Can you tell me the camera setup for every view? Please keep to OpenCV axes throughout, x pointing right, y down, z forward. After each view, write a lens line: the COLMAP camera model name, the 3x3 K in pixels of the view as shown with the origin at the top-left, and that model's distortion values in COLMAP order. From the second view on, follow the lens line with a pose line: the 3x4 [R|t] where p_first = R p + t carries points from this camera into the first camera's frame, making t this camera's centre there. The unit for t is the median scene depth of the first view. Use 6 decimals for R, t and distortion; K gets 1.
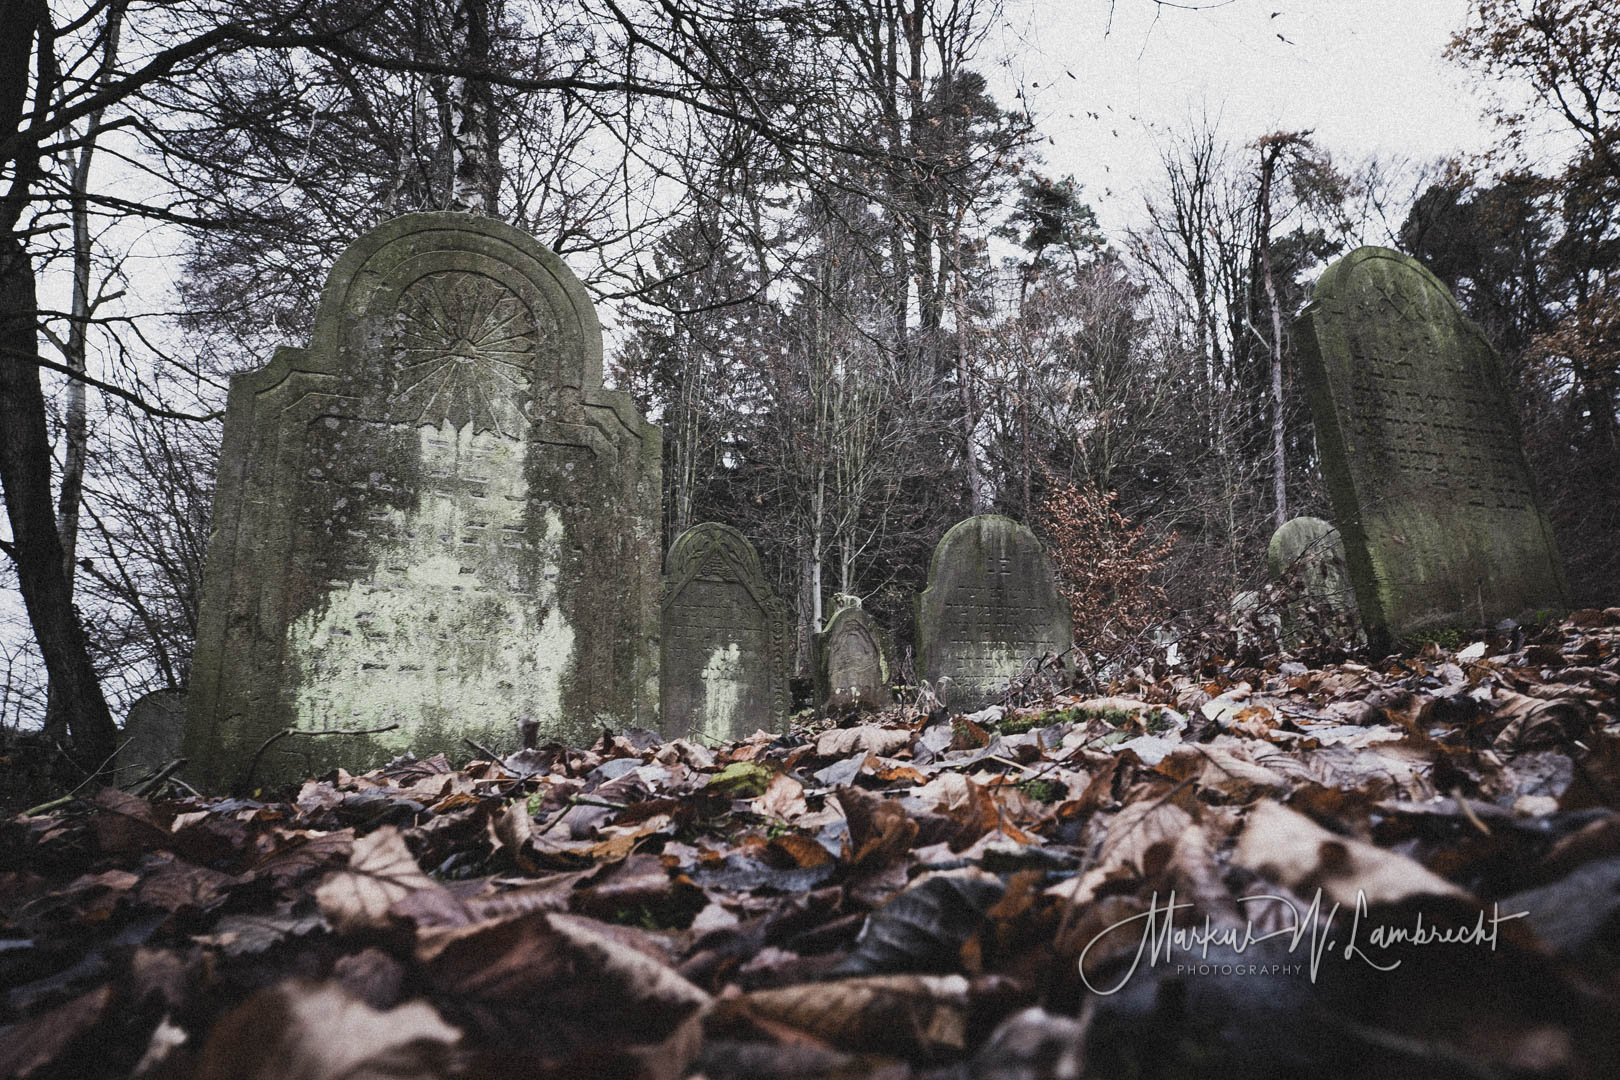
lens RADIAL K [[1132.0, 0, 807.1], [0, 1132.0, 538.6], [0, 0, 1]] dist [-0.018783, 0.010165]
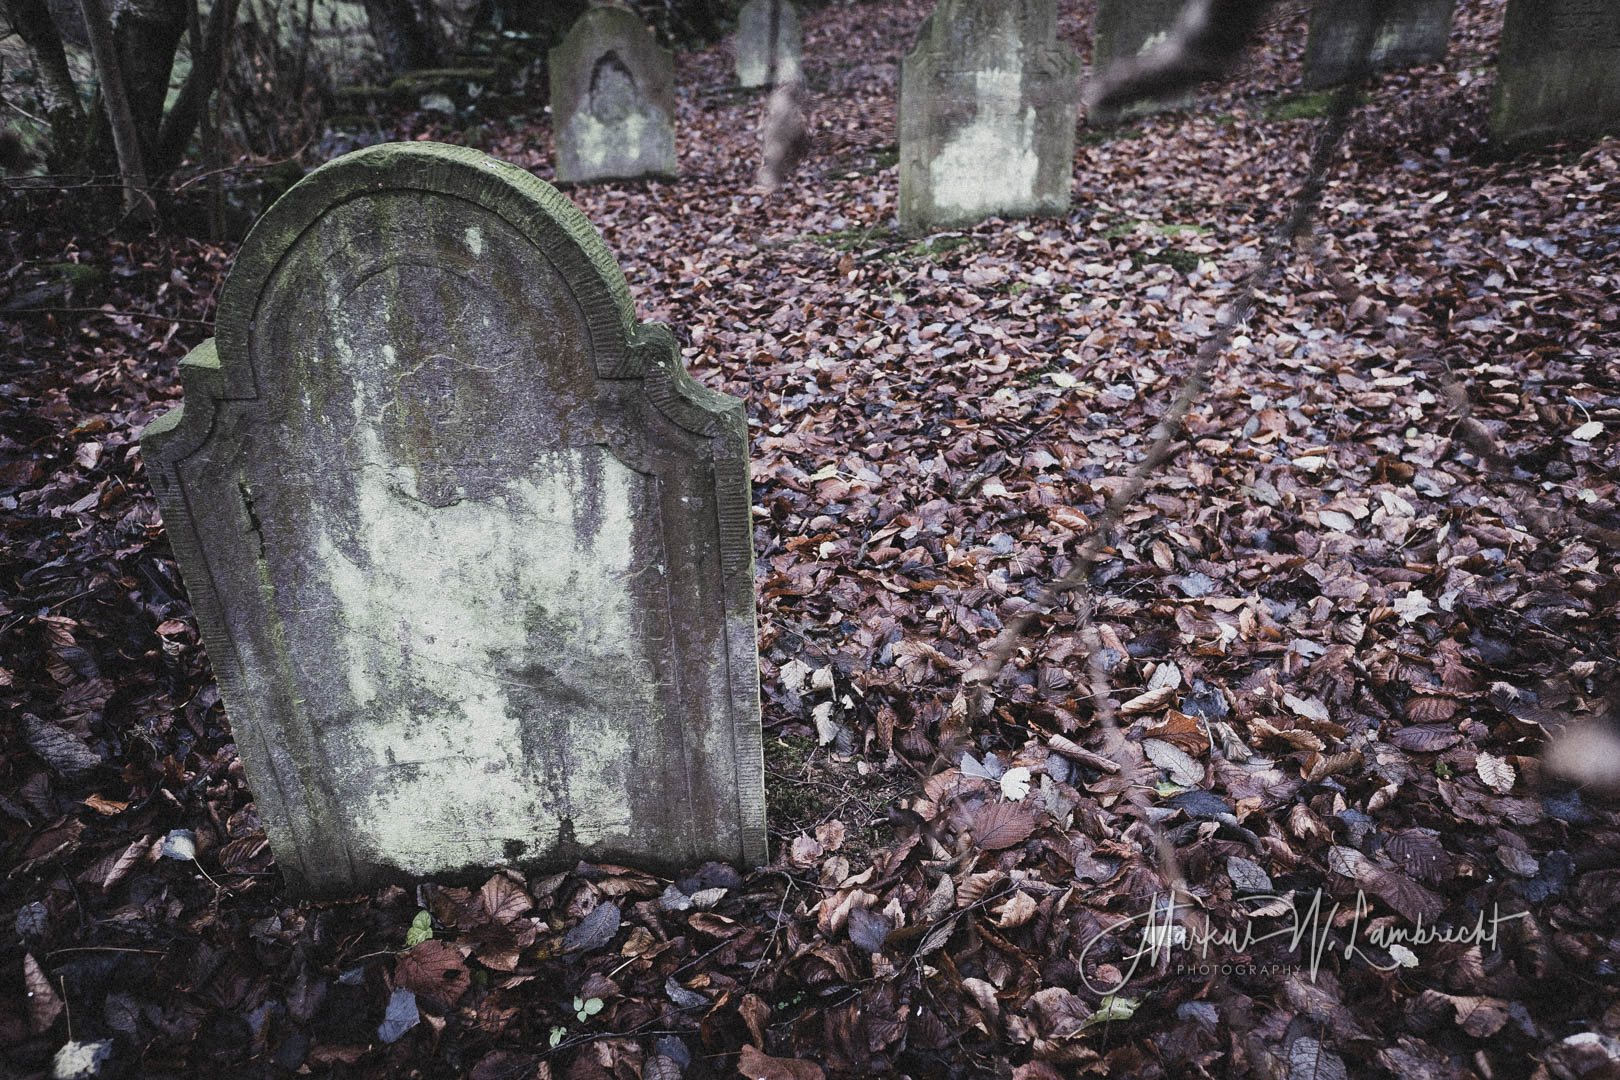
lens RADIAL K [[1132.0, 0, 808.5], [0, 1132.0, 540.5], [0, 0, 1]] dist [-0.018783, 0.010165]
pose [[0.919902, 0.180007, -0.348392, 0.325455], [0.086374, 0.773595, 0.627766, -0.826993], [0.382517, -0.607575, 0.696084, -1.343907]]
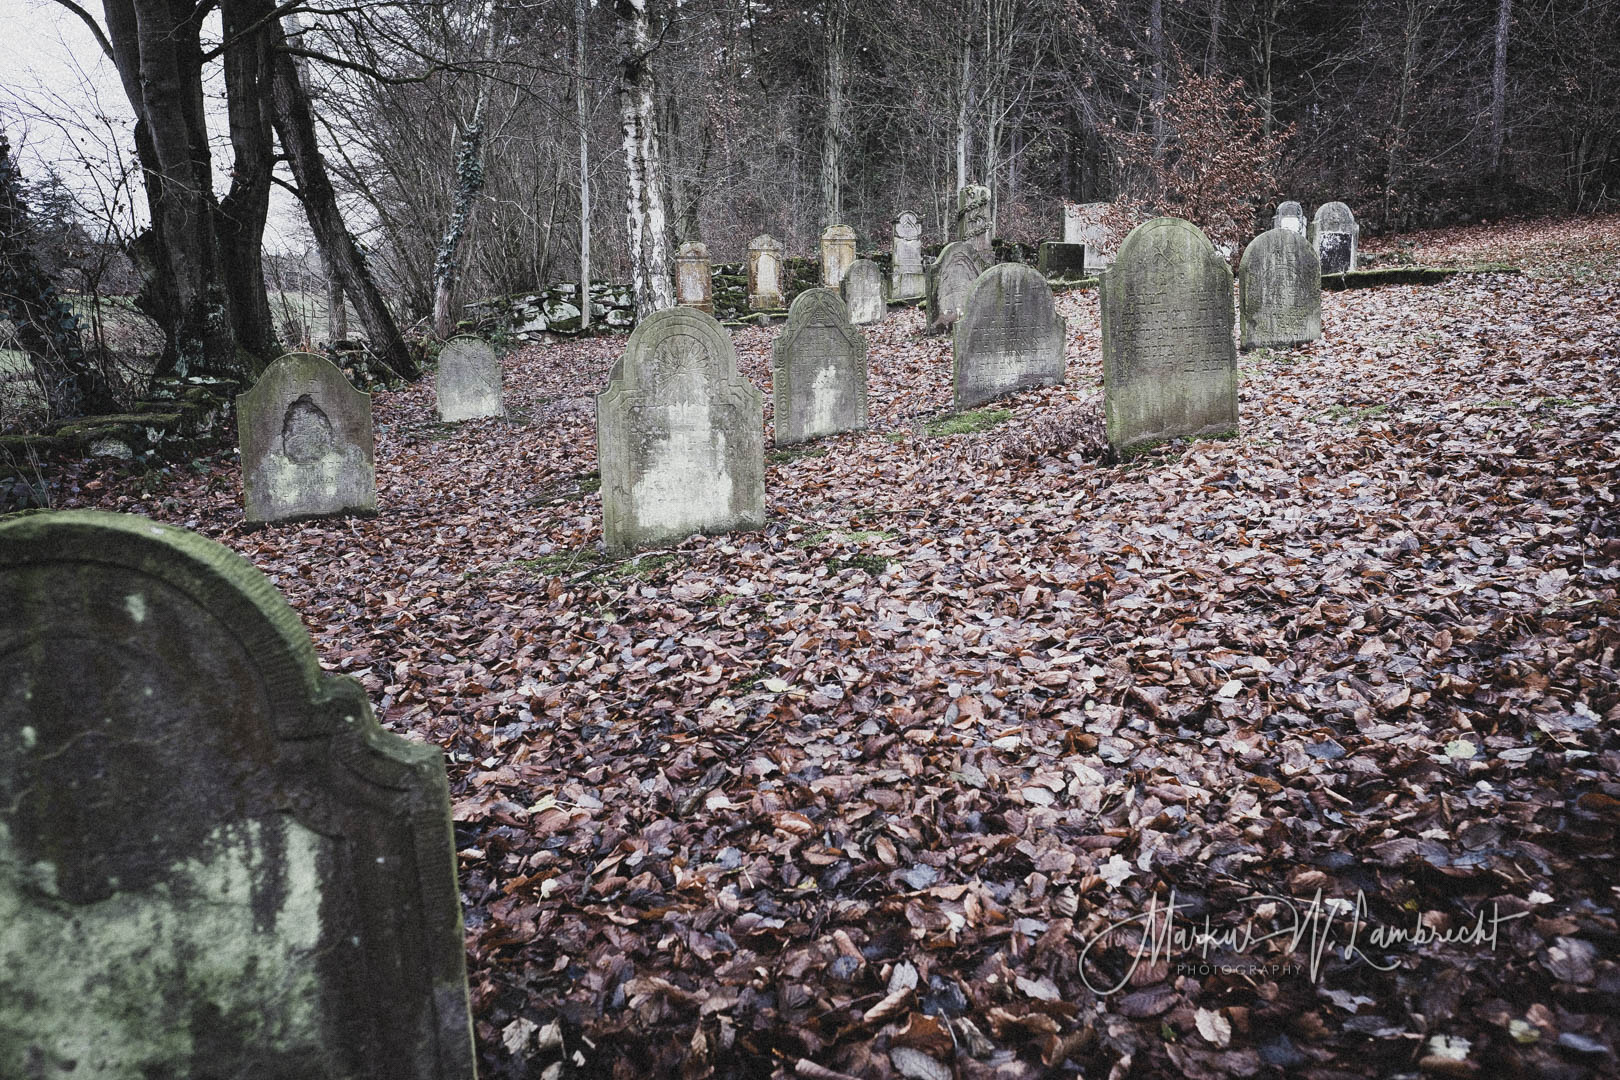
lens RADIAL K [[1132.0, 0, 810.3], [0, 1132.0, 537.8], [0, 0, 1]] dist [-0.018783, 0.010165]
pose [[0.989335, 0.025273, -0.143451, 0.342269], [0.036616, 0.910057, 0.412862, -0.844391], [0.140983, -0.413711, 0.899426, -1.345135]]
